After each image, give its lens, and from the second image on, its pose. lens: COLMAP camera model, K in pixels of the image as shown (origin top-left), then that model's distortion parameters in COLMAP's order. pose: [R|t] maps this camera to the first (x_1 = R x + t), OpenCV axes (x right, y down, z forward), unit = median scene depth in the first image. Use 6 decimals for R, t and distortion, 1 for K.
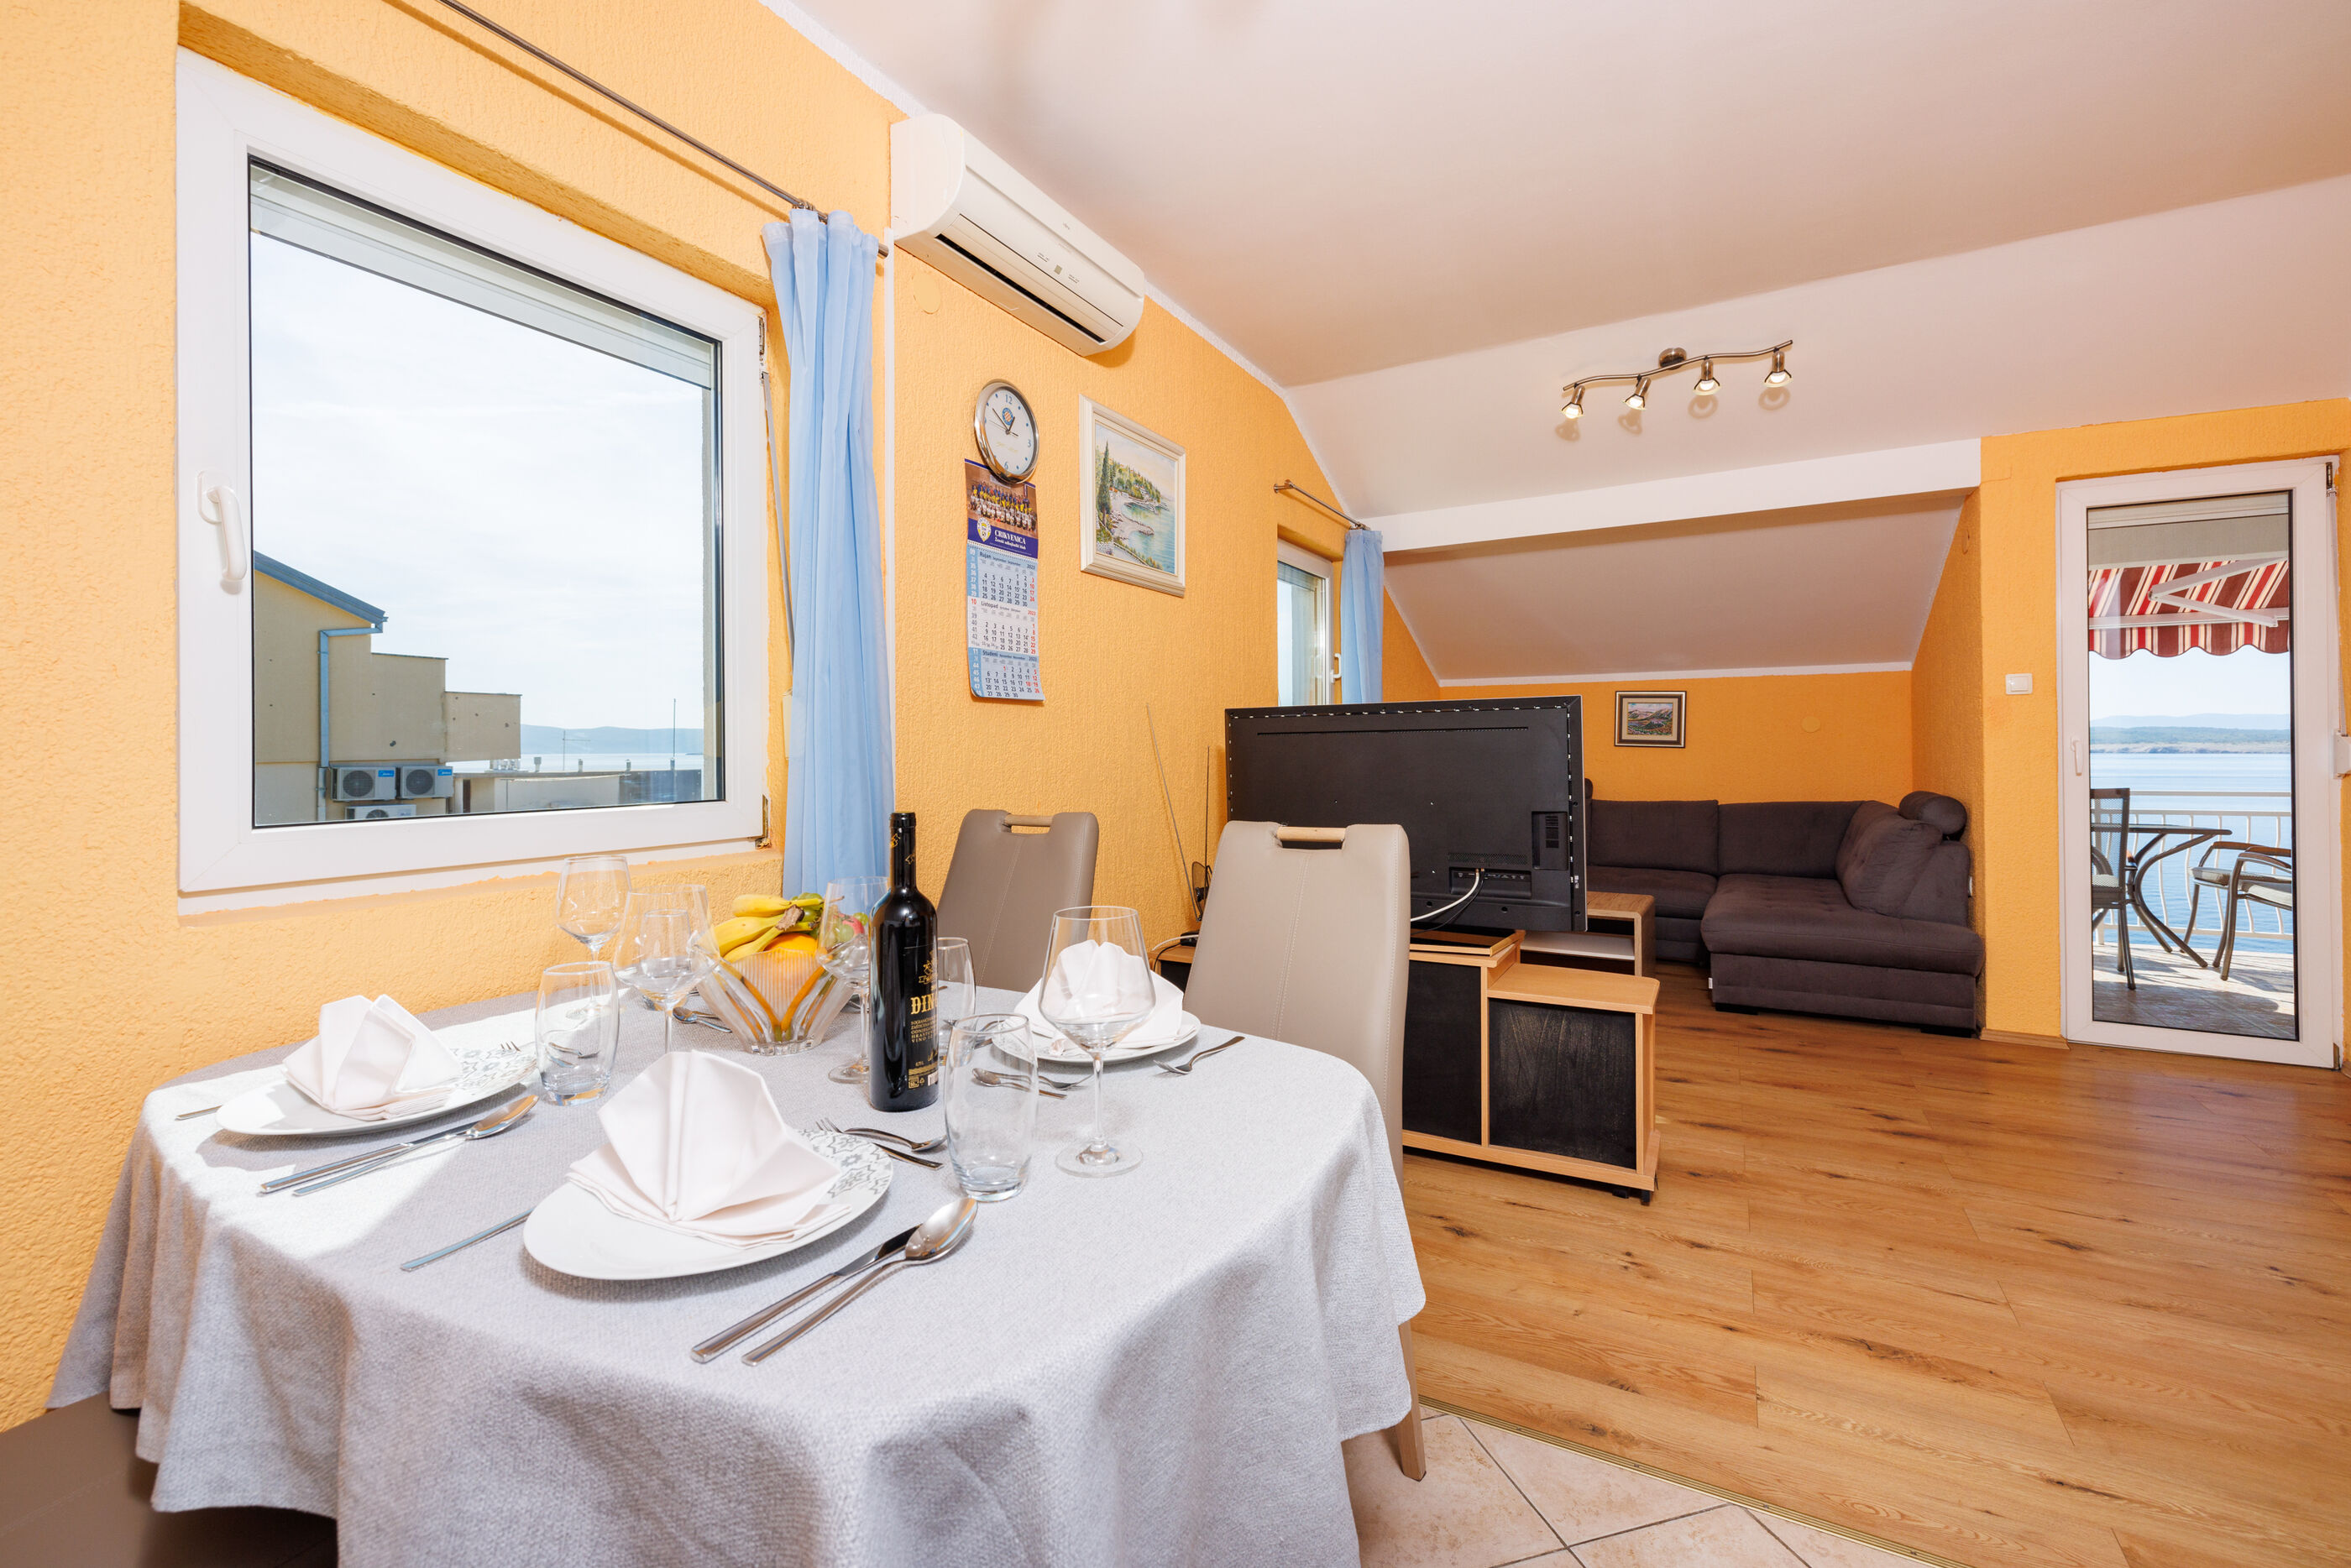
lens RADIAL K [[997.0, 0, 1187.2], [0, 997.0, 741.9], [0, 0, 1]] dist [0.000351, 0.000832]
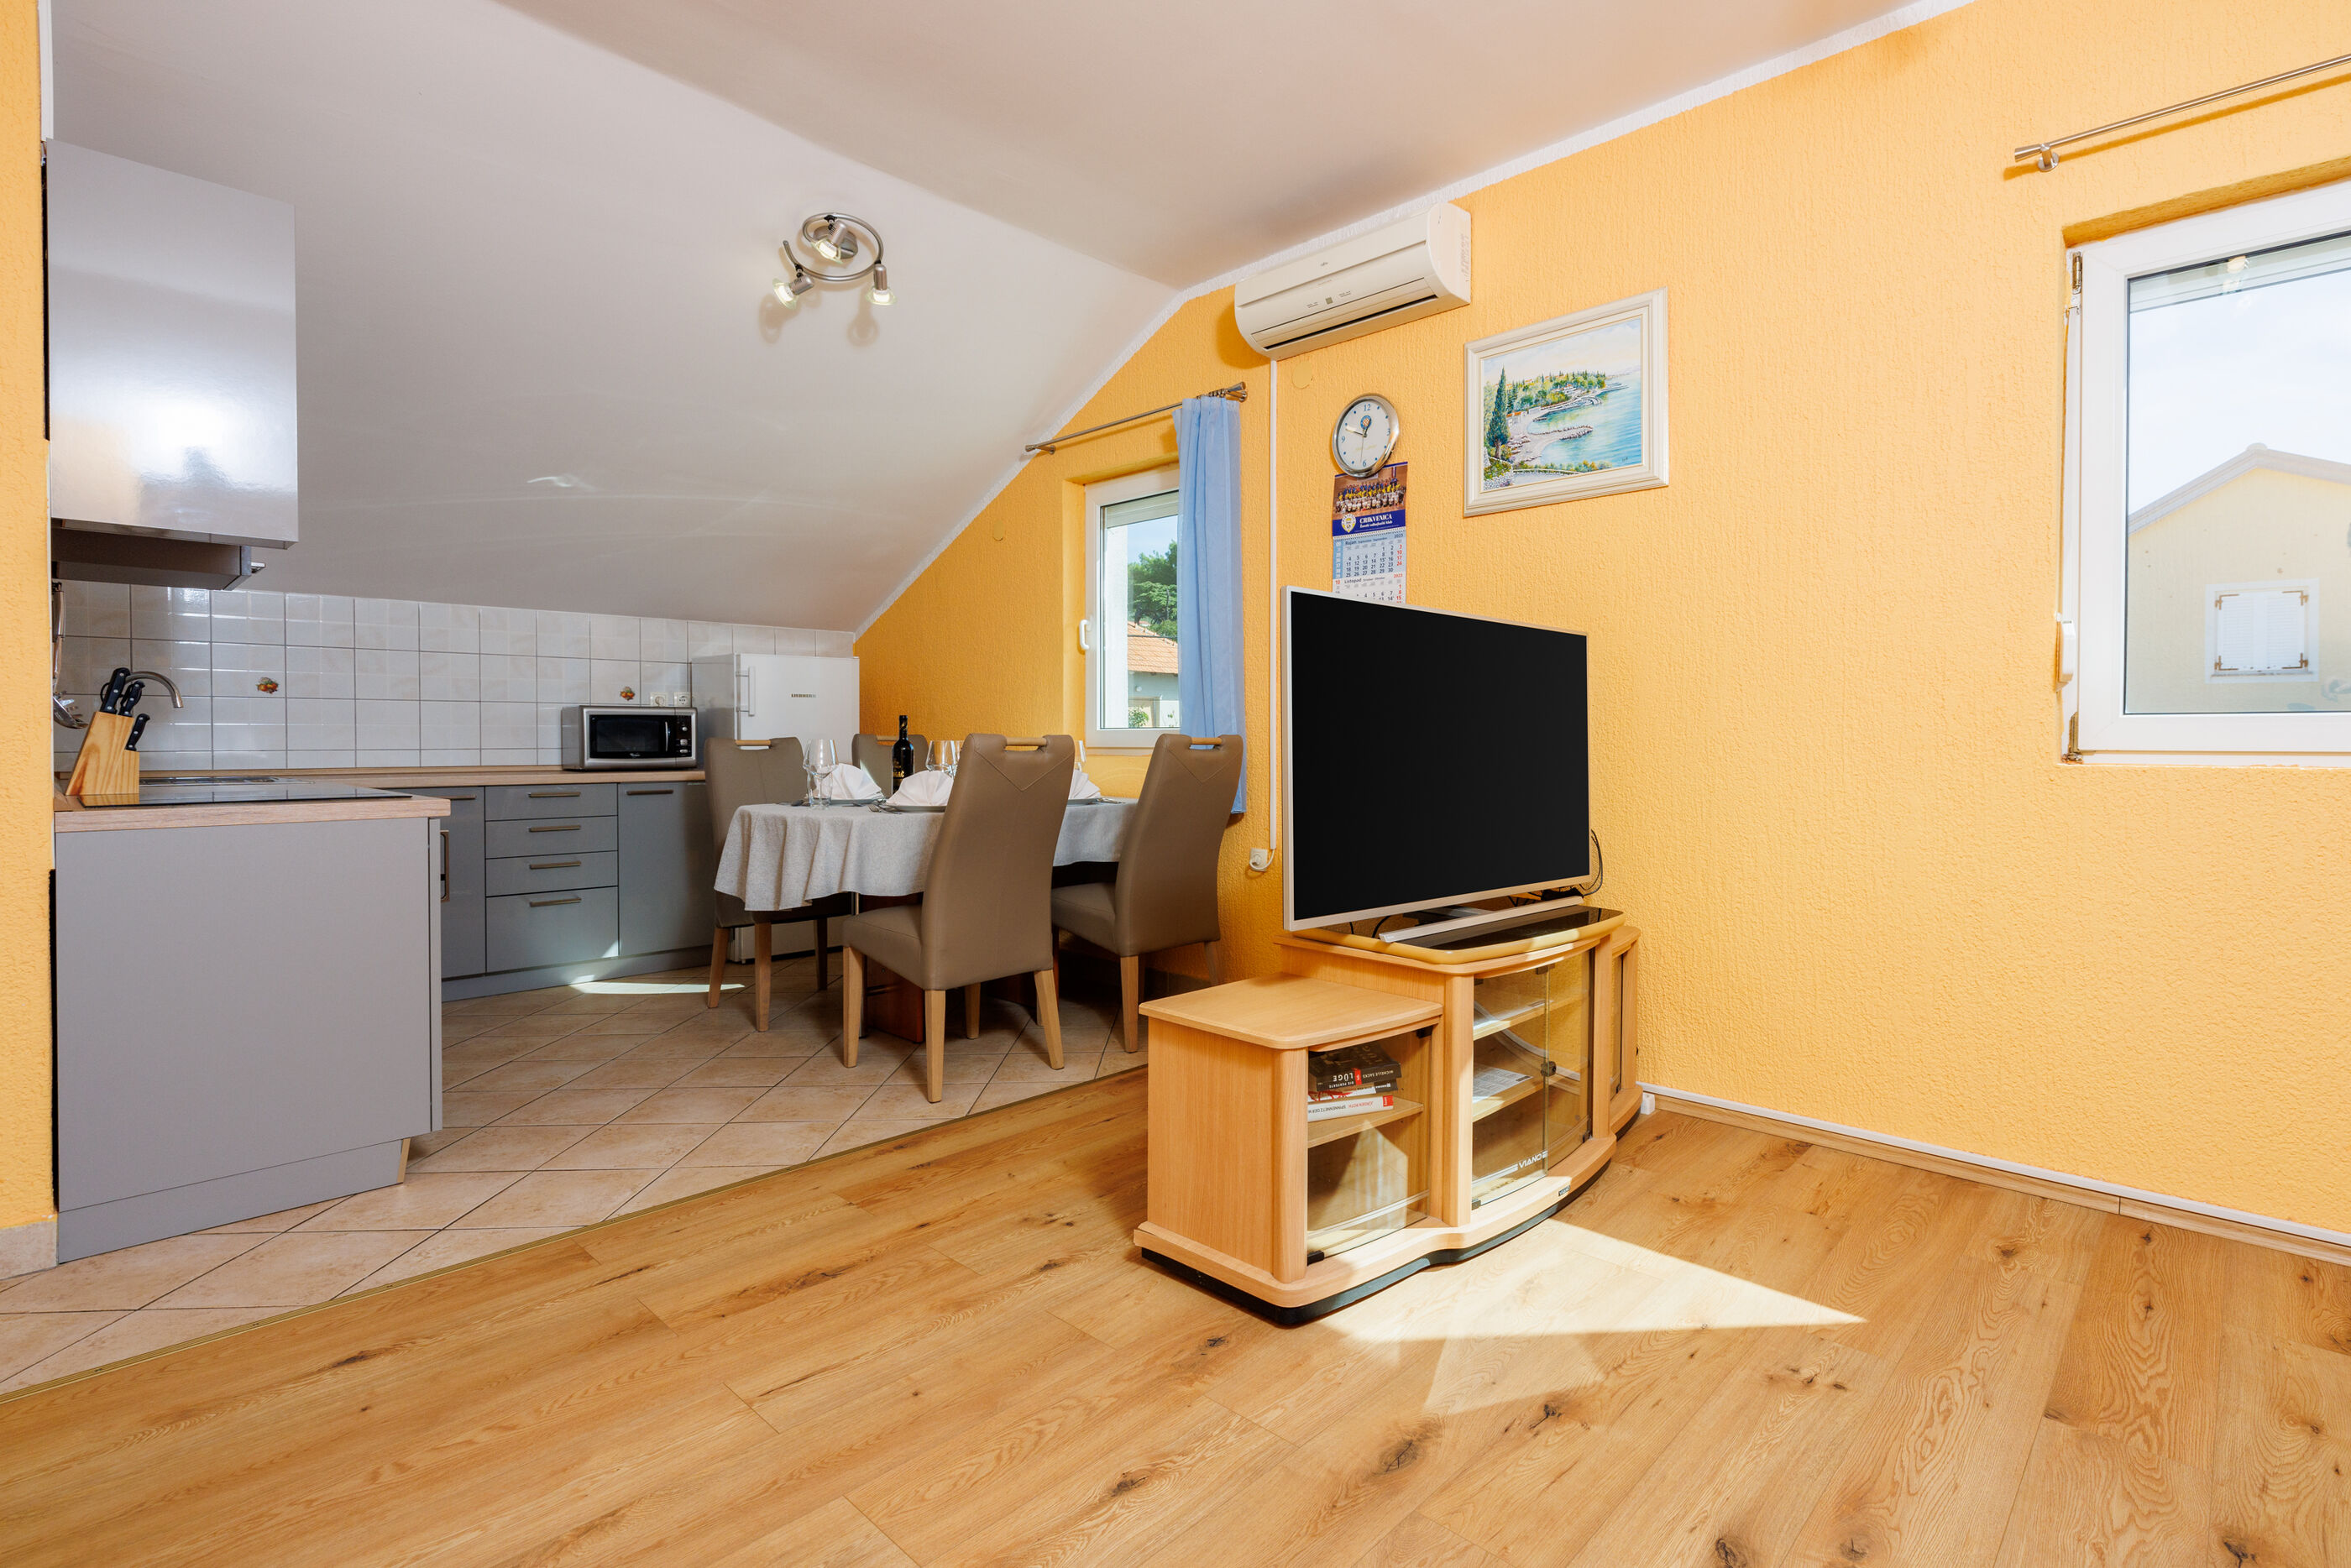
lens RADIAL K [[1117.5, 0, 1314.7], [0, 1117.5, 756.7], [0, 0, 1]] dist [0.002989, 0.000506]
pose [[-0.205191, 0.021418, -0.978488, 0.972102], [0.006424, 0.999768, 0.020536, 0.045796], [0.978701, -0.002072, -0.205281, 1.000549]]
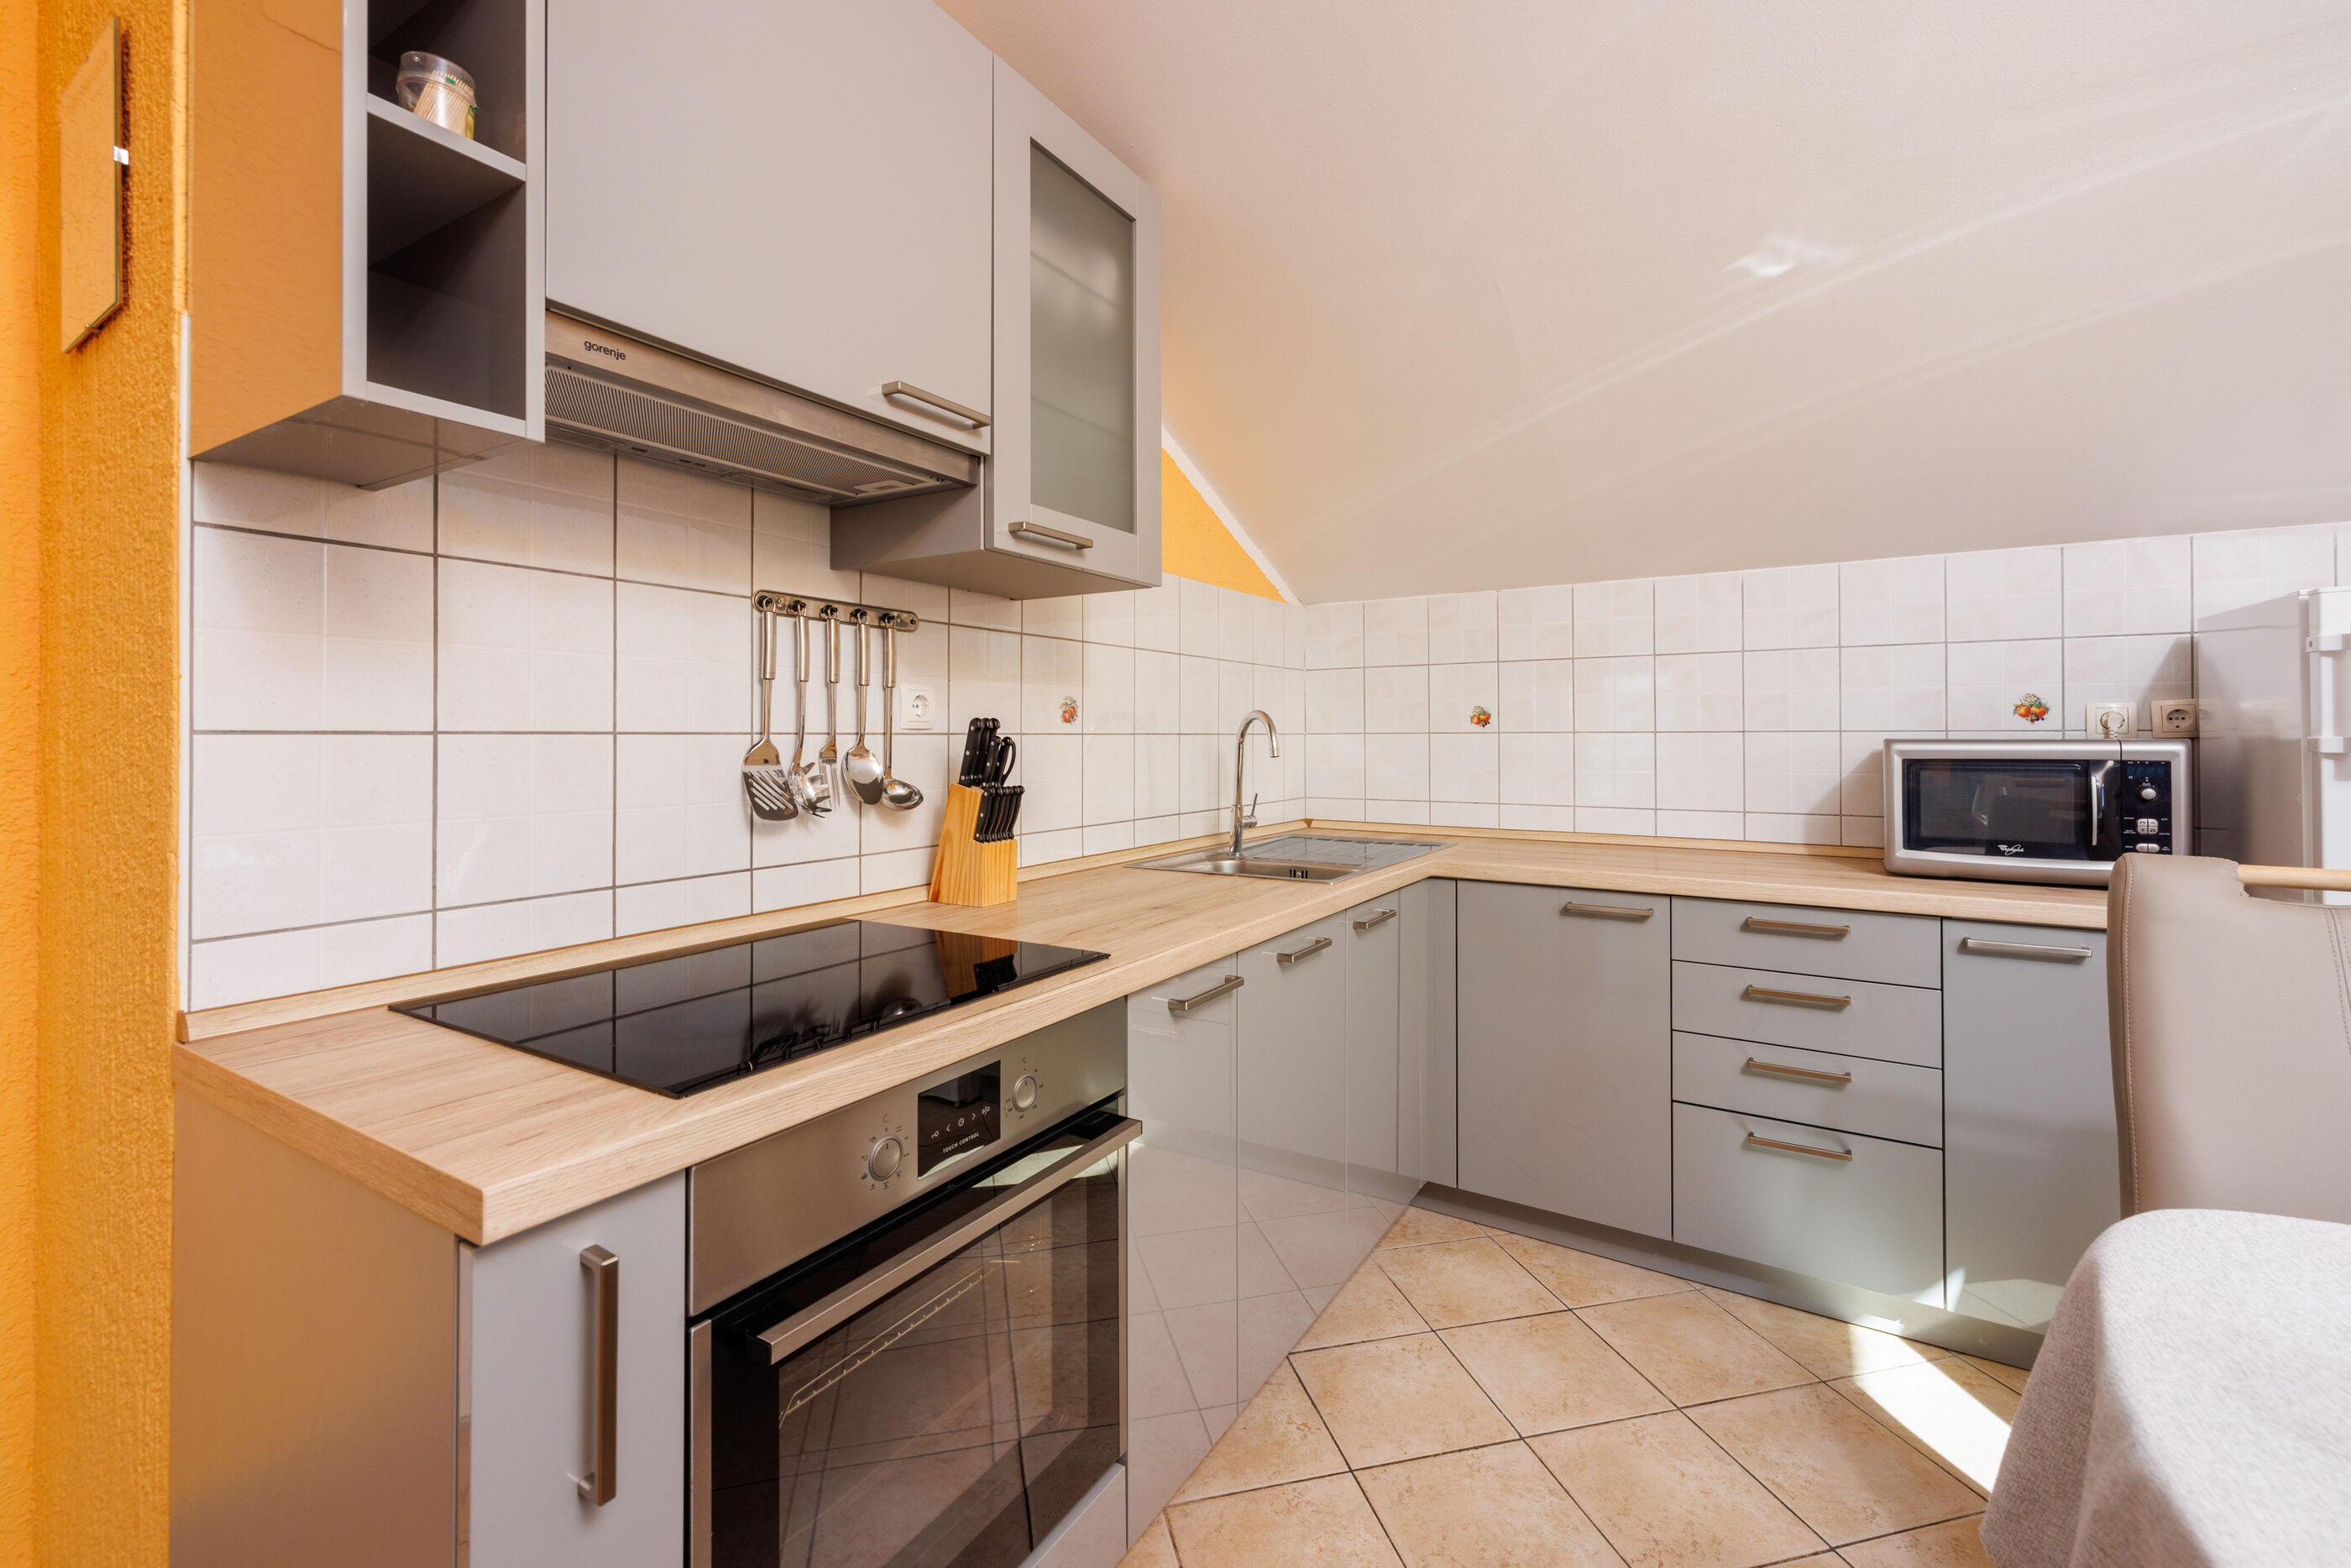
lens RADIAL K [[997.0, 0, 1181.4], [0, 997.0, 726.7], [0, 0, 1]] dist [0.000351, 0.000832]
pose [[-0.999044, 0.008892, 0.042812, 0.179947], [0.008359, 0.999886, -0.012606, -0.000194], [-0.042920, -0.012236, -0.999004, 0.432510]]
